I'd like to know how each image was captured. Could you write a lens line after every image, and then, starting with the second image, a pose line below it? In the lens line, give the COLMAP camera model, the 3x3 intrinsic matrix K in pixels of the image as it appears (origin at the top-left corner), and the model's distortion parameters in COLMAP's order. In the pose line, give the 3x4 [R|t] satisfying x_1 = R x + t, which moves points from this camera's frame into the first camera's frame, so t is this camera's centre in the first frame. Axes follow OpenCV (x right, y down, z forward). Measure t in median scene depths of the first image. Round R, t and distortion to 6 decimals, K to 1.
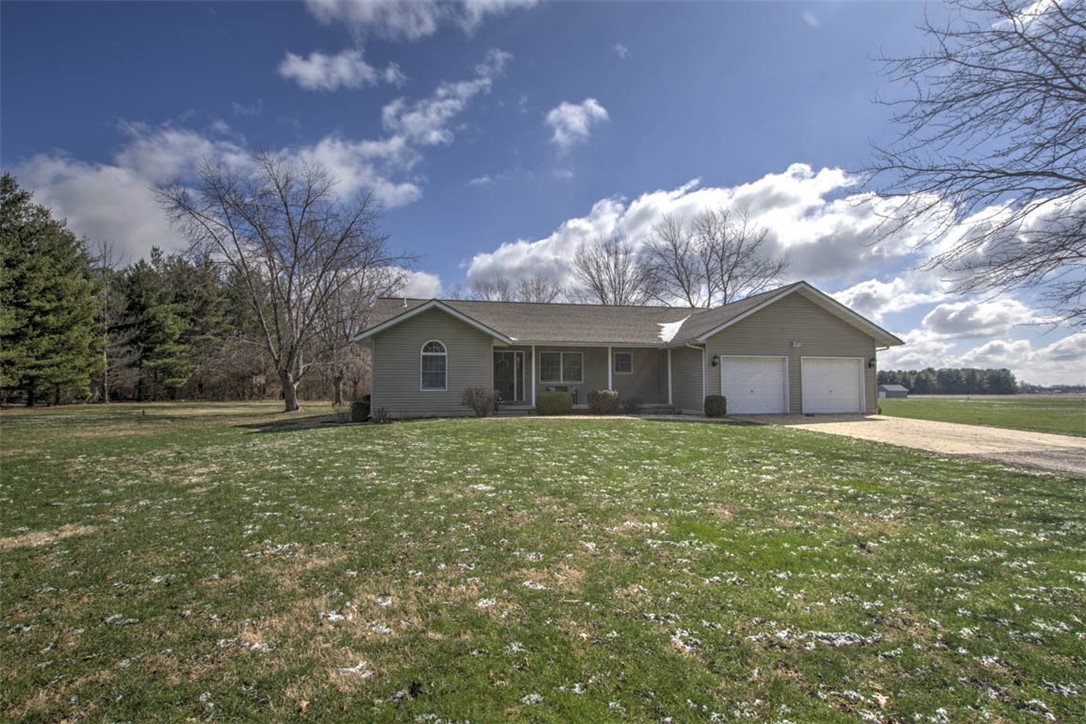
lens RADIAL K [[530.5, 0, 543.7], [0, 530.5, 365.8], [0, 0, 1]] dist [0.000576, 0.000263]
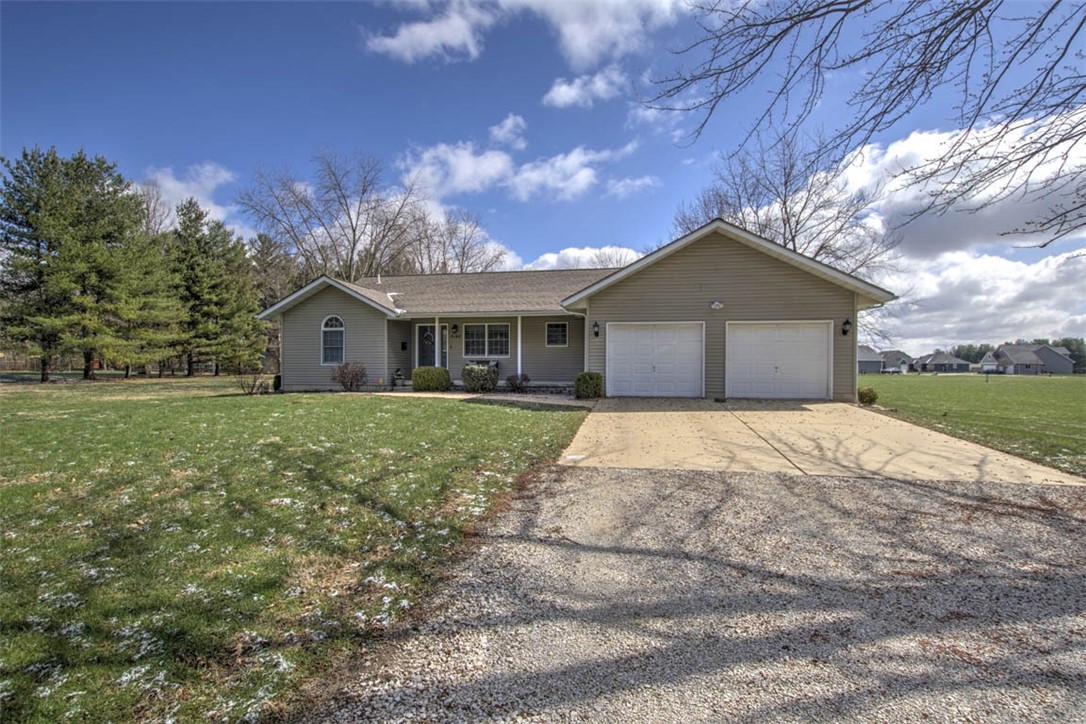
lens RADIAL K [[530.5, 0, 542.3], [0, 530.5, 361.7], [0, 0, 1]] dist [0.000576, 0.000263]
pose [[0.915644, 0.001901, -0.401985, 0.542220], [0.014981, 0.999133, 0.038849, 0.006594], [0.401710, -0.041594, 0.914822, 0.211727]]
